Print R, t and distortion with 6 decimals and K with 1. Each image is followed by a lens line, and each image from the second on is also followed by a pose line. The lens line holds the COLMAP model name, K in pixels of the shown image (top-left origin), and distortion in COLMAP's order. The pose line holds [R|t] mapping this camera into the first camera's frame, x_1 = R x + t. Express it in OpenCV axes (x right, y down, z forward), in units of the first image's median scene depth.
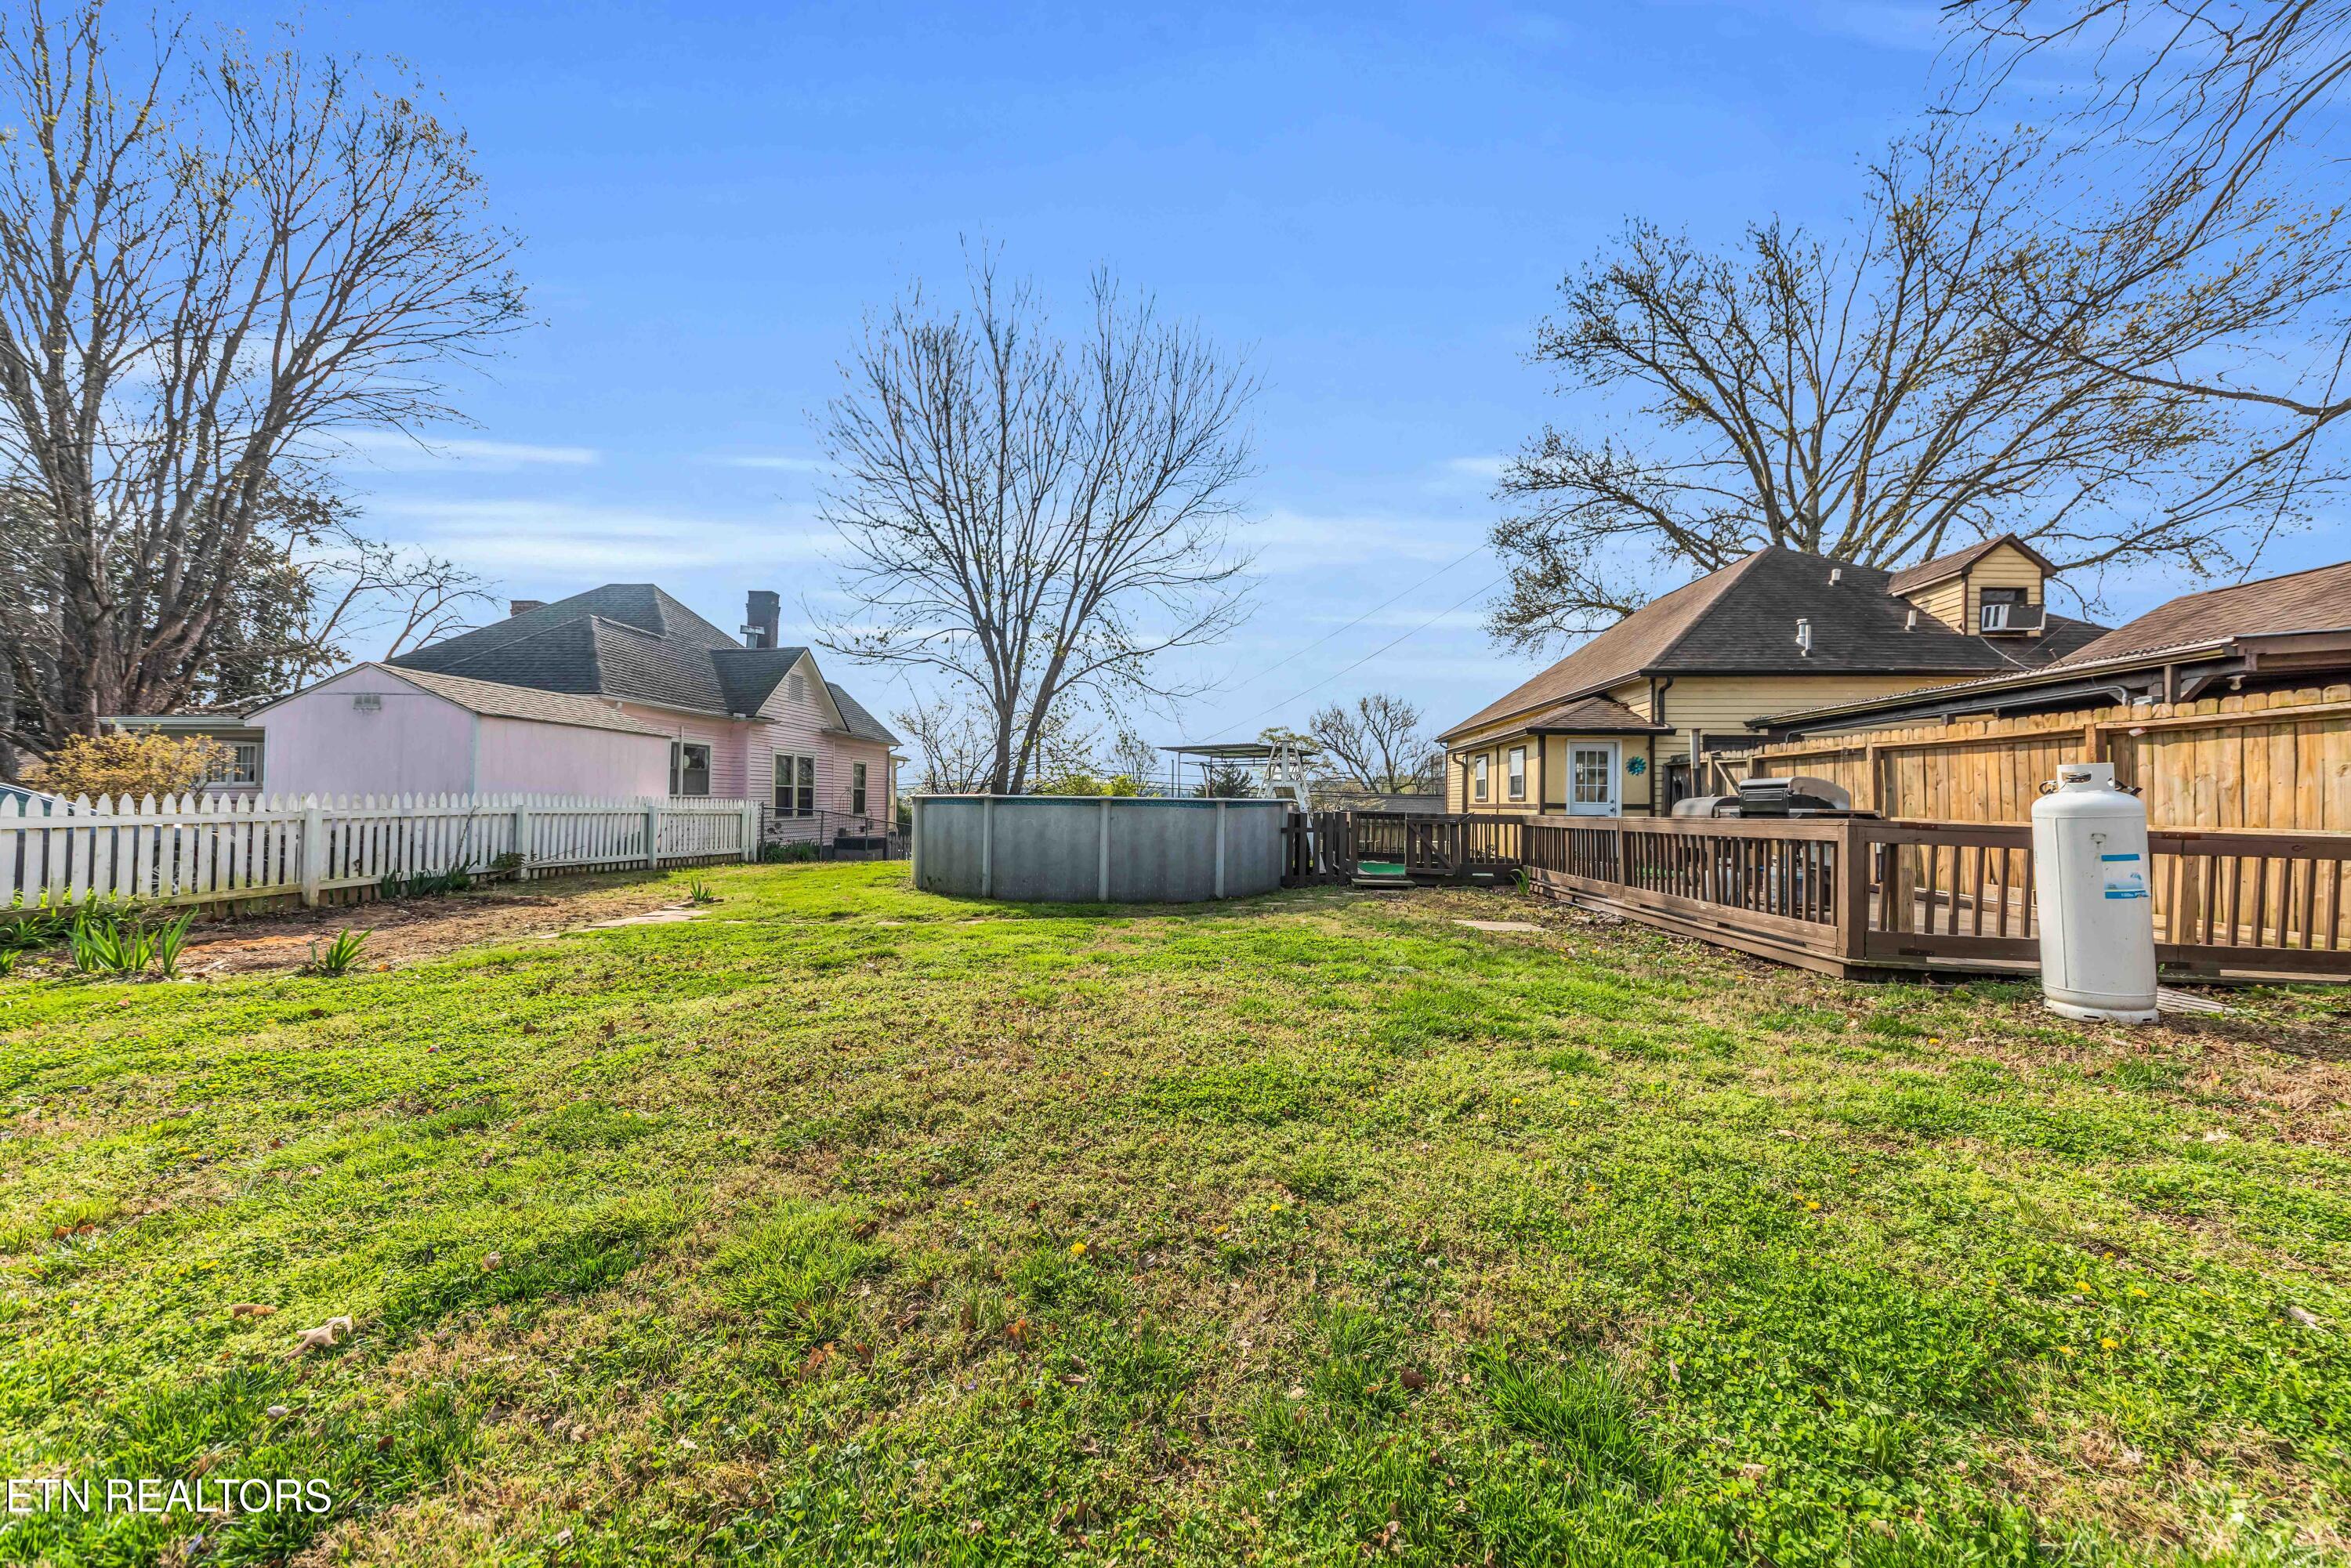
lens RADIAL K [[814.8, 0, 1177.1], [0, 814.8, 802.9], [0, 0, 1]] dist [0.001188, 0.000055]
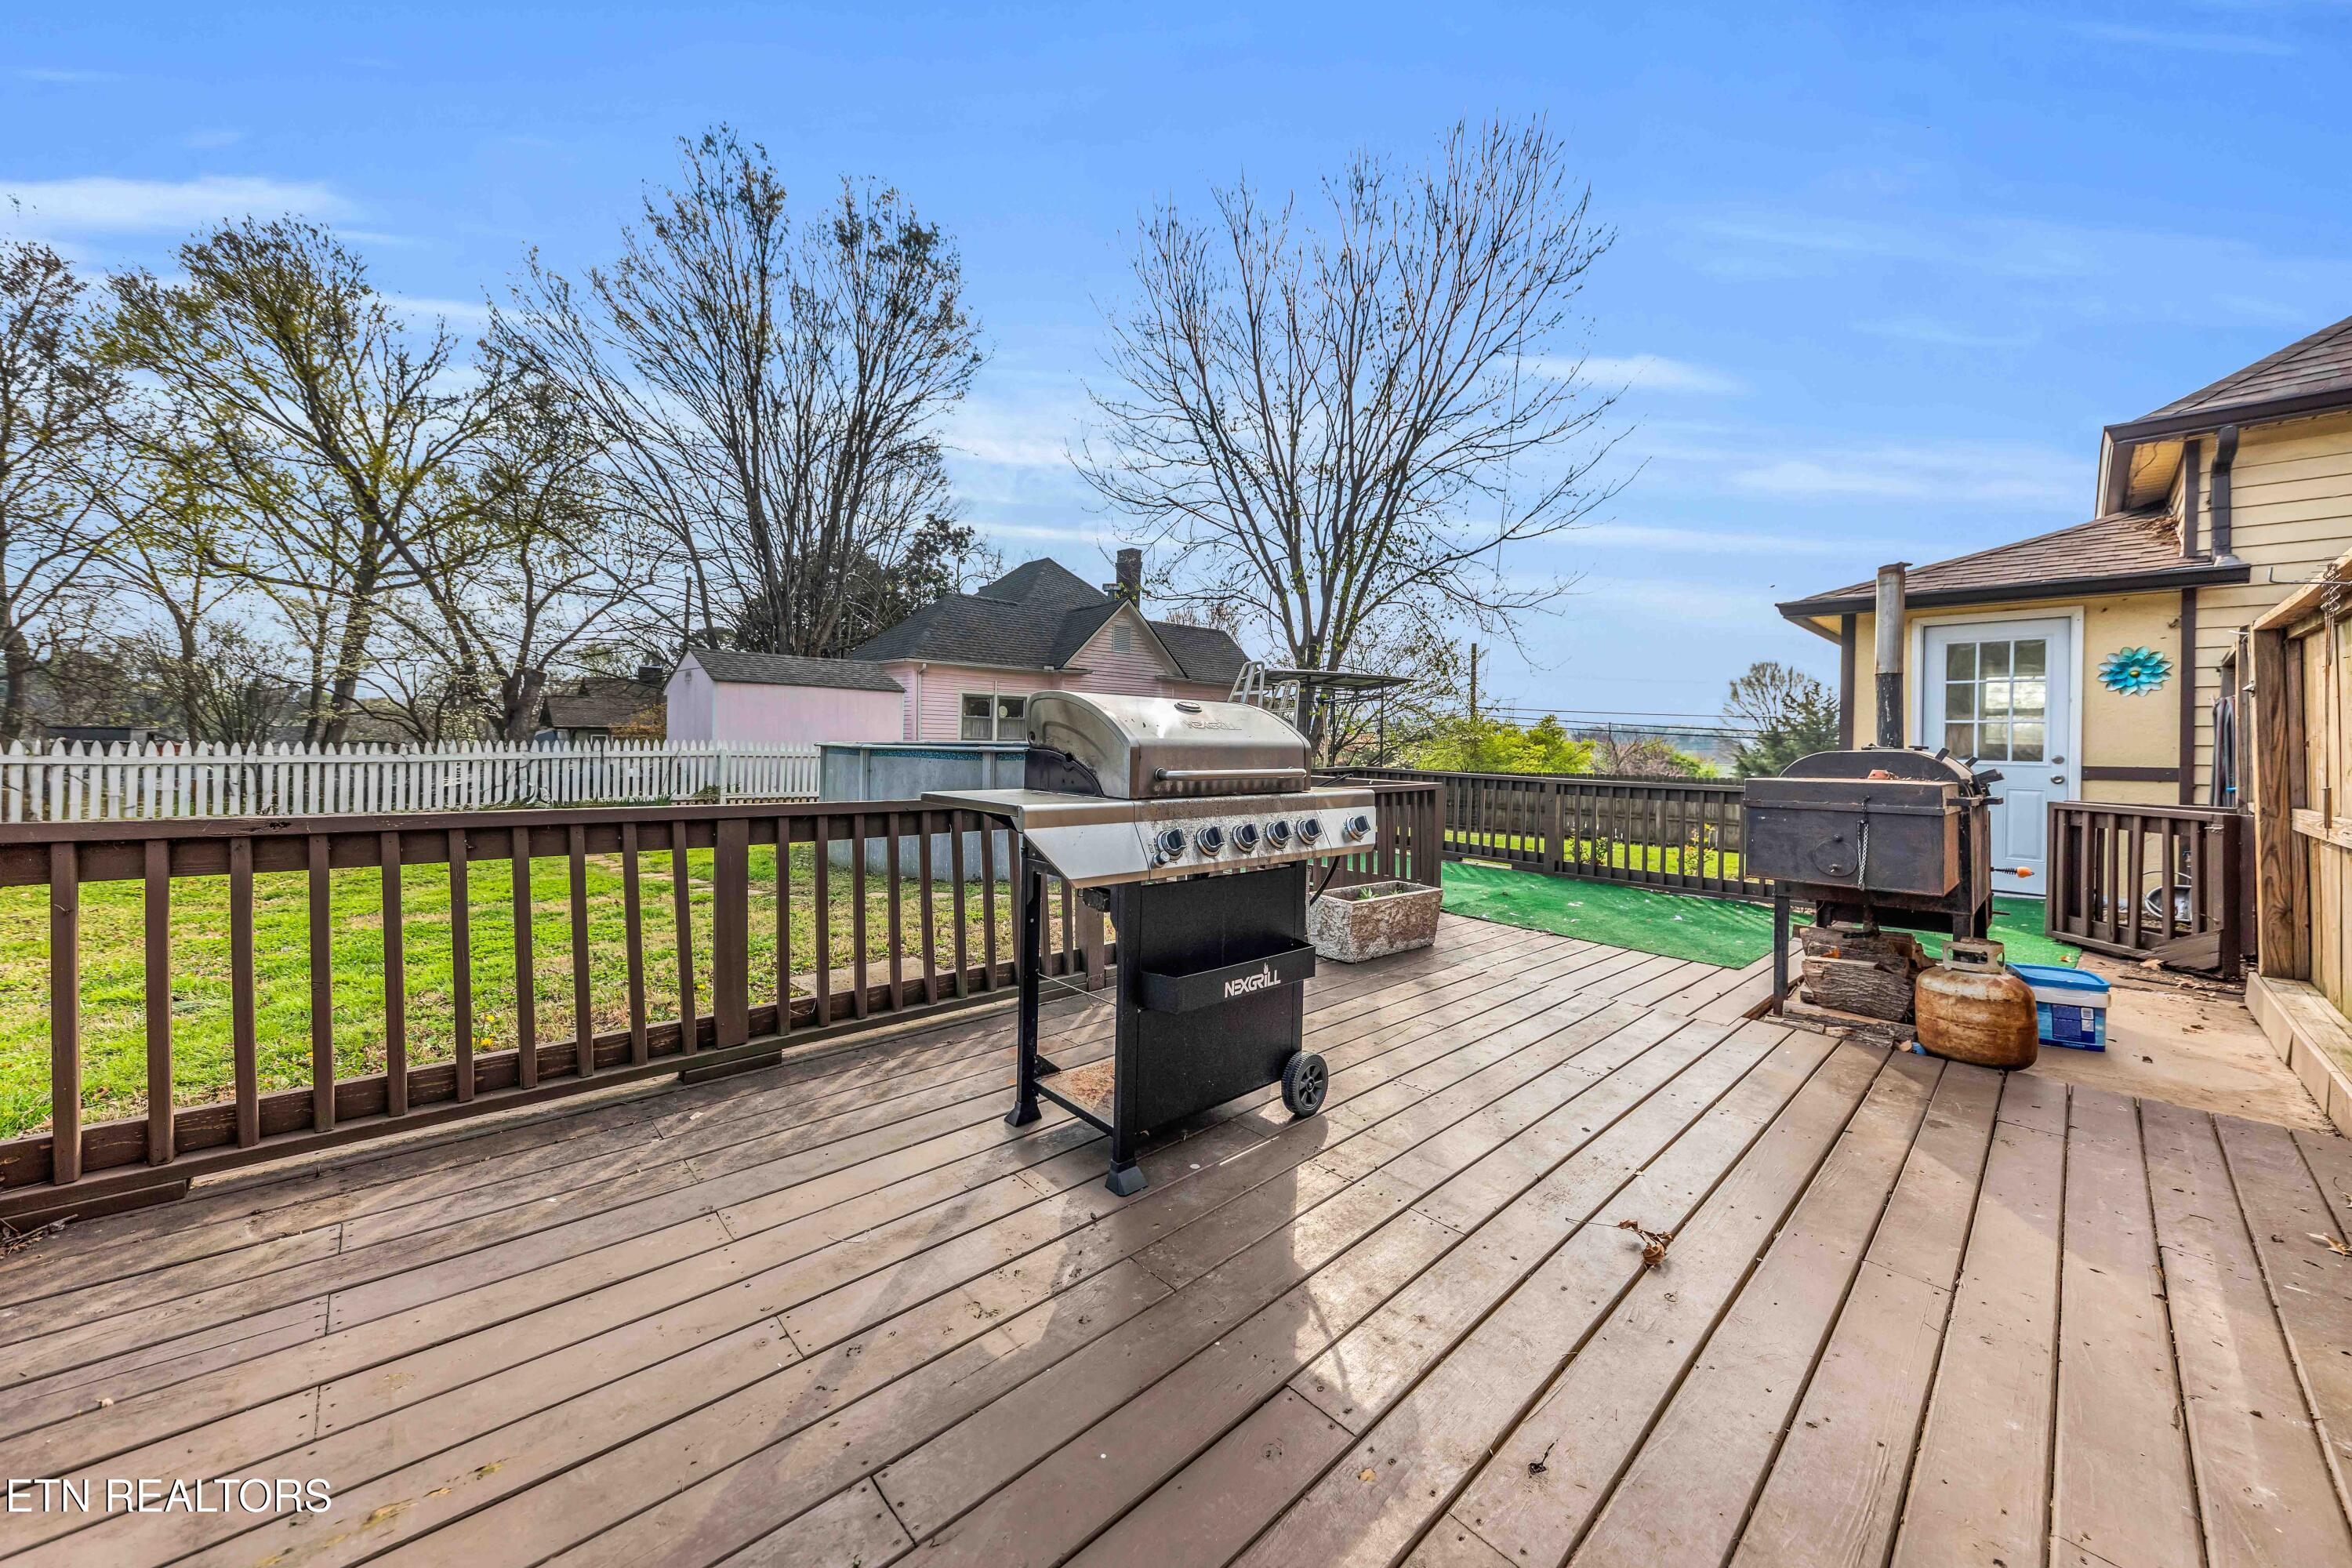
lens RADIAL K [[827.9, 0, 1184.2], [0, 827.9, 773.5], [0, 0, 1]] dist [-0.000154, -0.000074]
pose [[0.770758, 0.025448, -0.636619, 0.470325], [-0.006086, 0.999450, 0.032584, -0.006015], [0.637098, -0.021240, 0.770490, 0.400366]]
